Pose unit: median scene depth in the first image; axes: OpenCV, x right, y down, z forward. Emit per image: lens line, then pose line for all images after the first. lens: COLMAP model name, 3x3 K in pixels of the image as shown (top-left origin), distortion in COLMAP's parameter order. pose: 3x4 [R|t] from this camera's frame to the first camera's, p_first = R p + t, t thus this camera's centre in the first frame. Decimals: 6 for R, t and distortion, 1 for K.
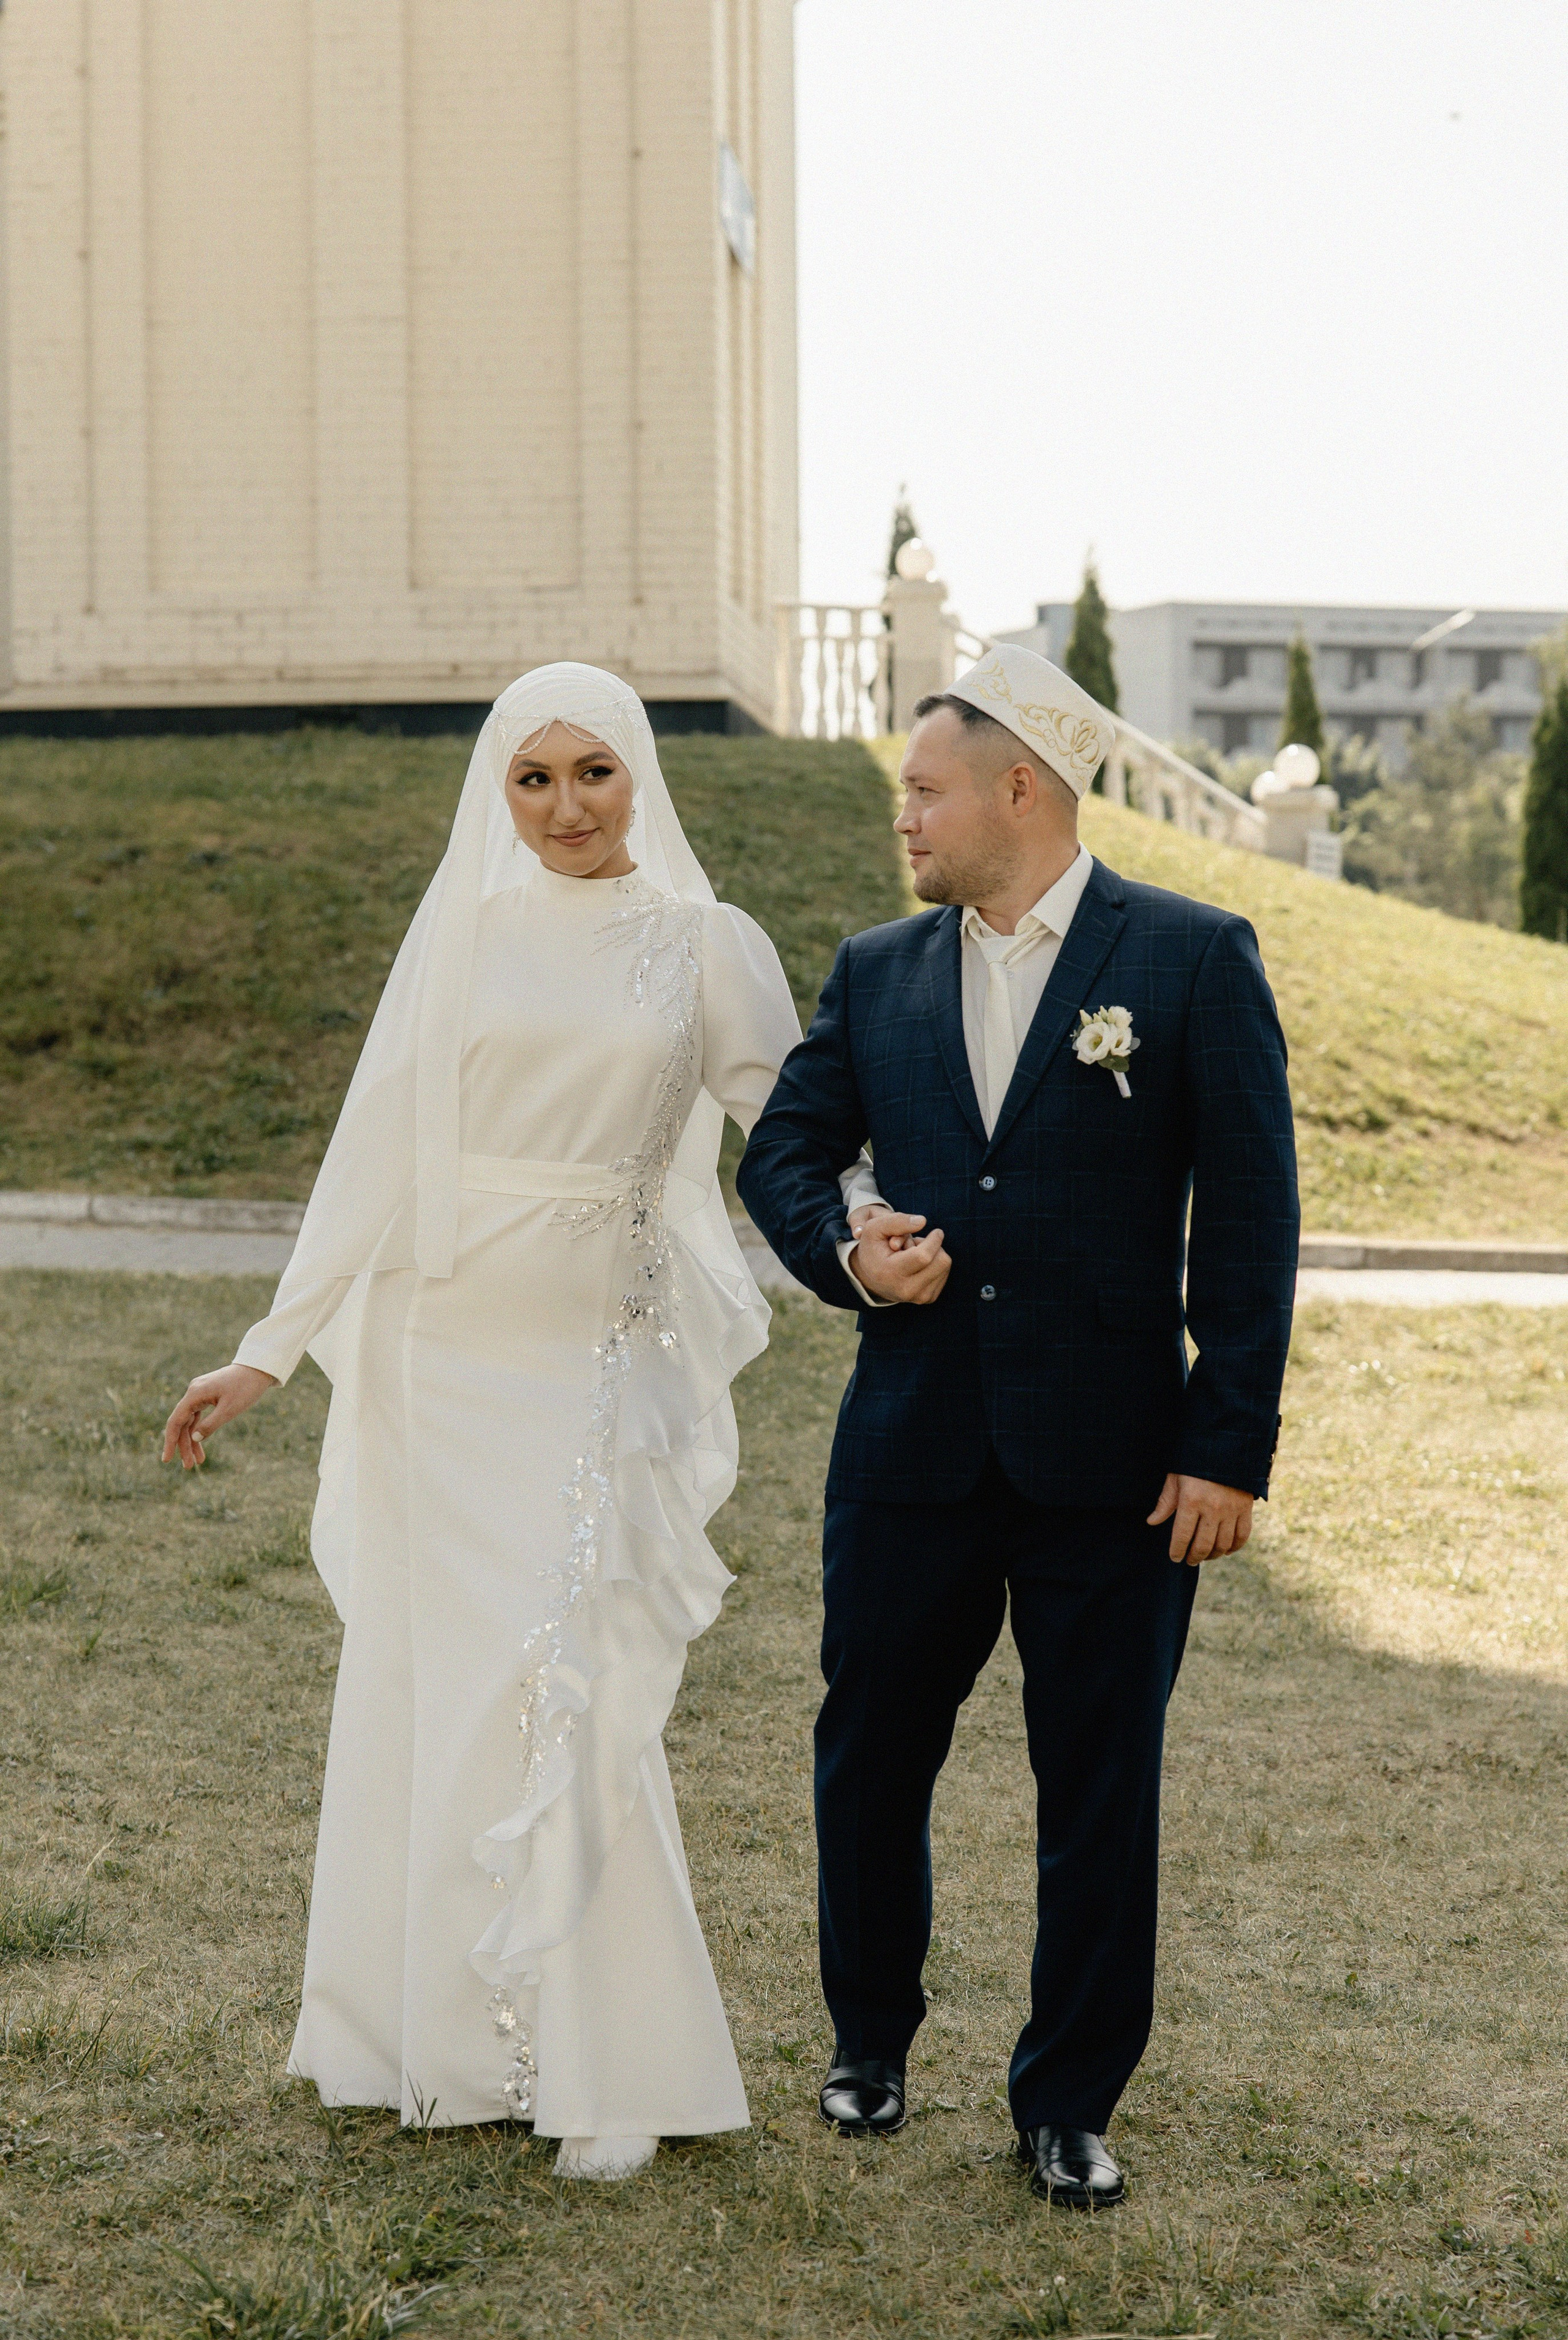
lens RADIAL K [[4925.2, 0, 784.0], [0, 4925.2, 1170.0], [0, 0, 1]] dist [0.035948, -0.065558]
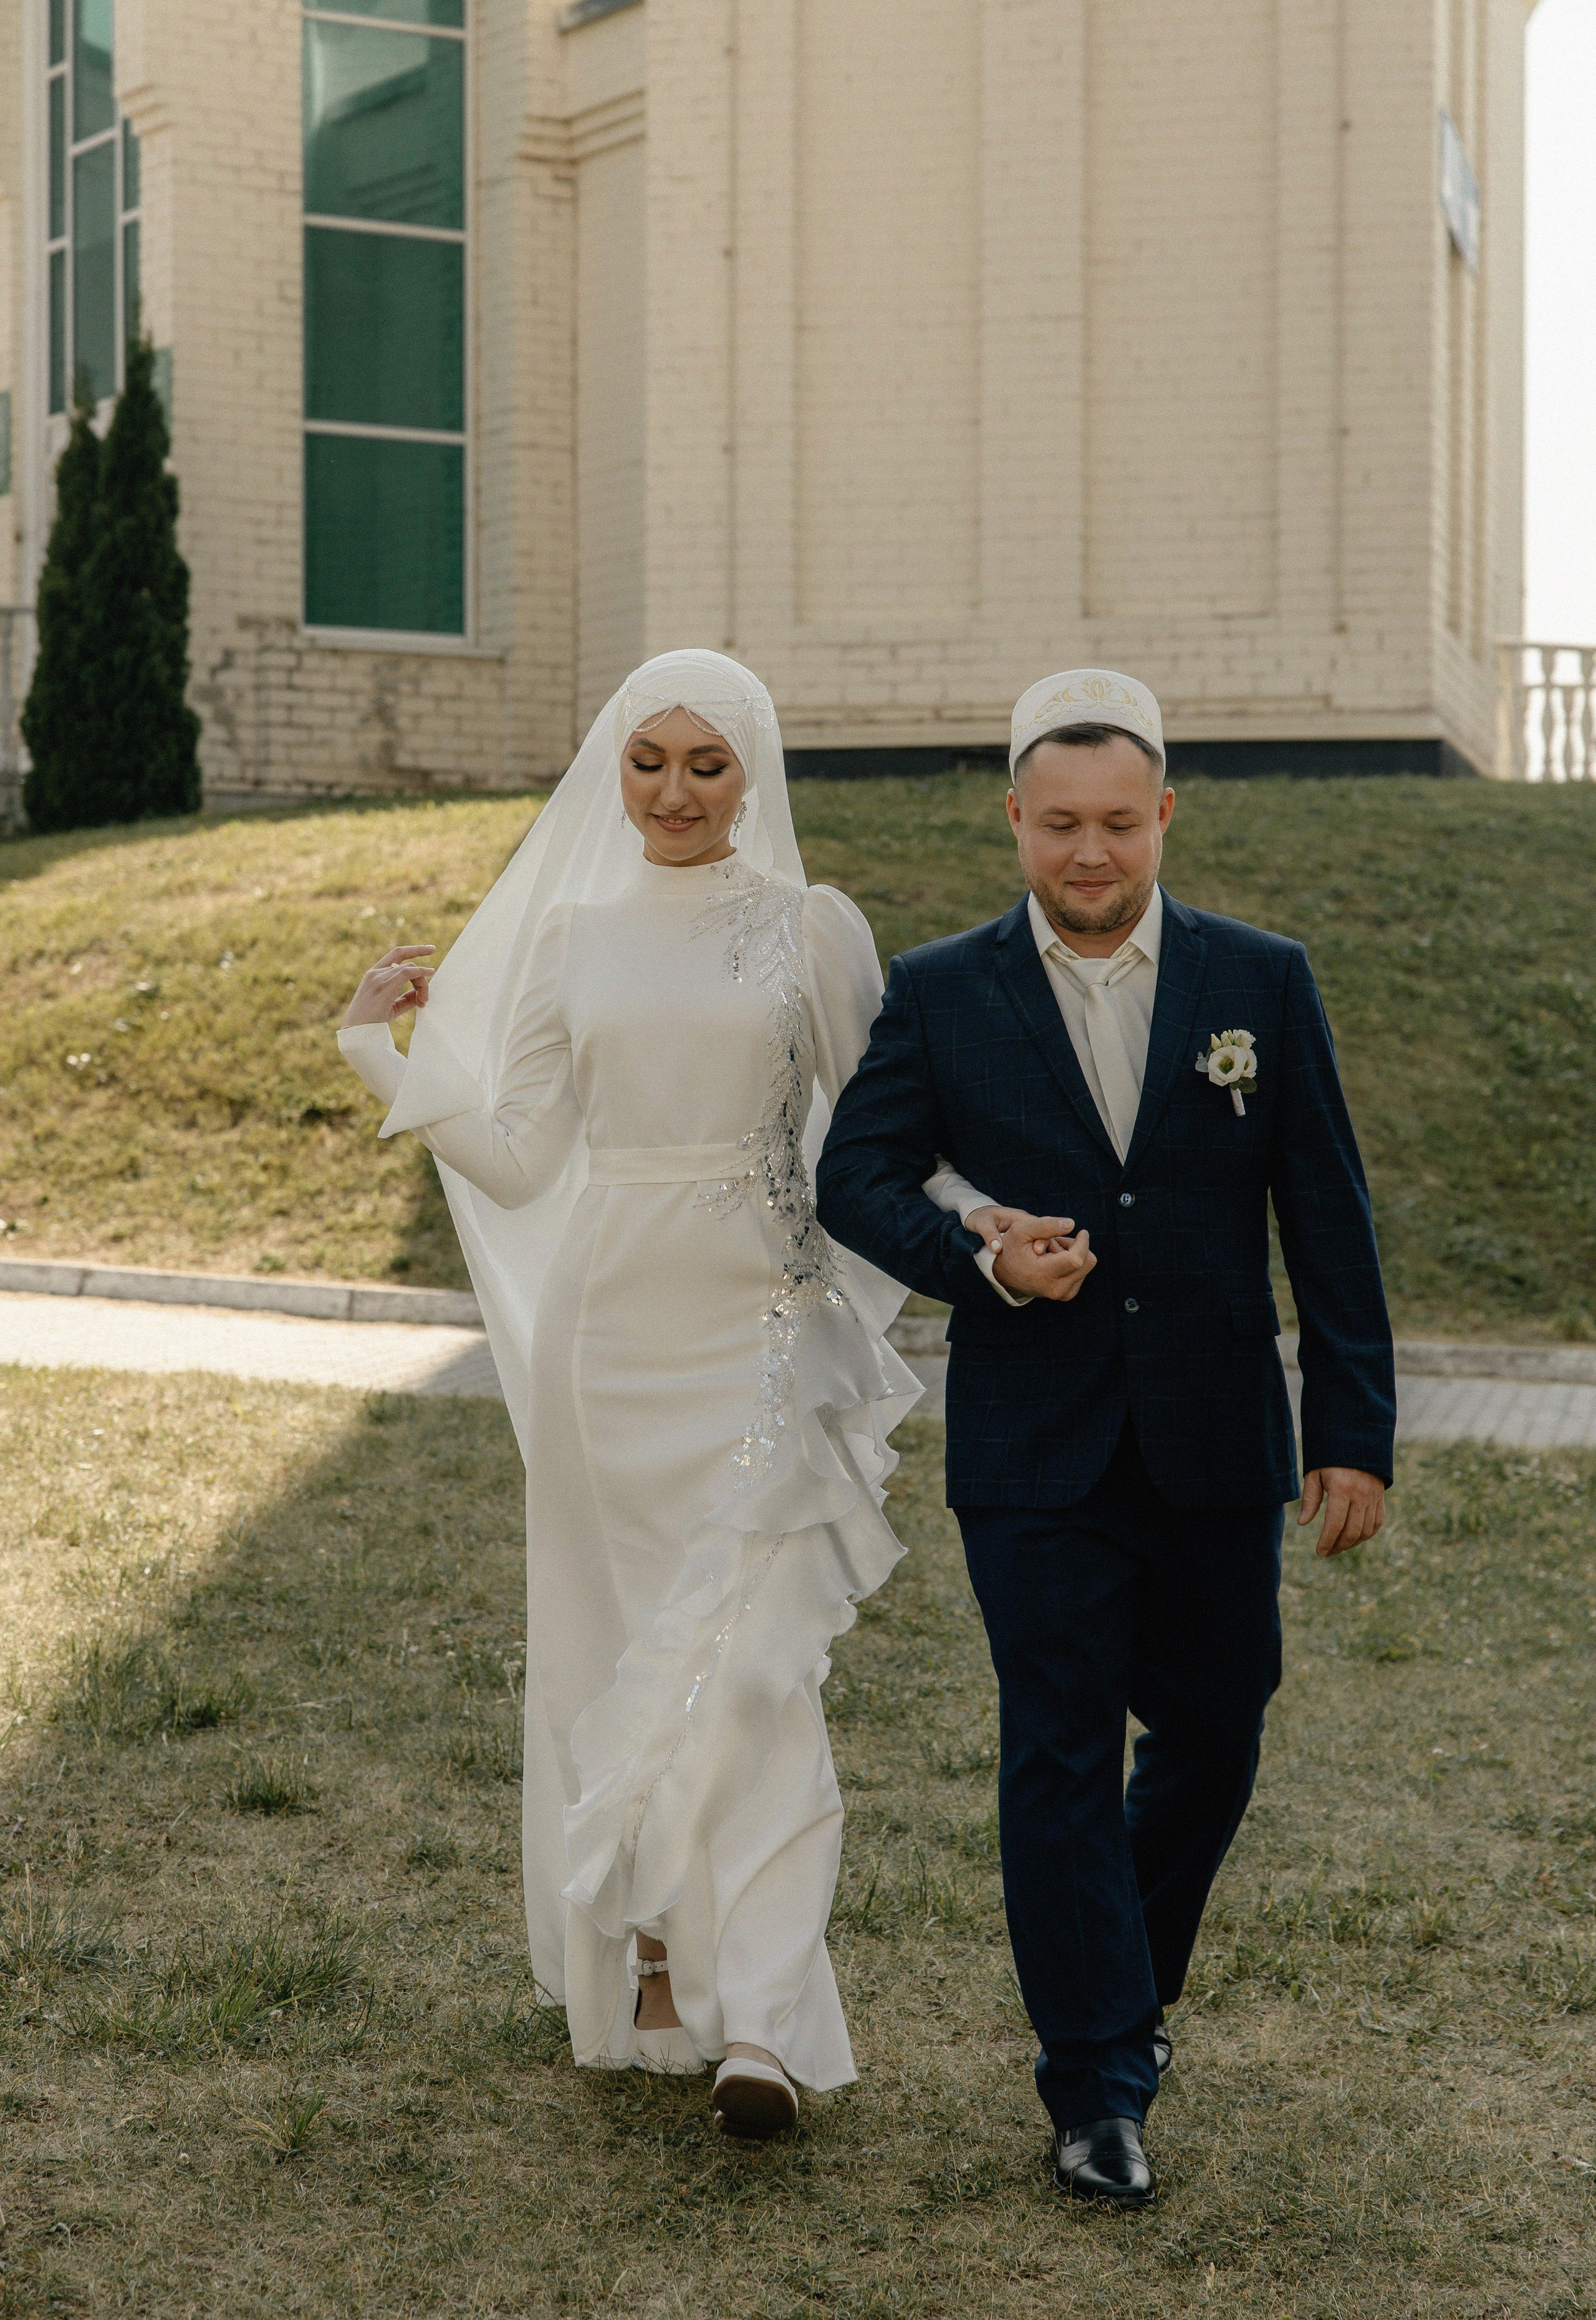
lens RADIAL K [[4643.5, 0, 752.7], [0, 4643.5, 1152.9], [0, 0, 1]] dist [0.029042, 0.051726]
pose [[0.987330, 0.010341, -0.158341, -0.000752], [-0.013712, 0.999702, -0.020215, -0.003642], [0.158085, 0.022130, 0.987177, 0.195328]]
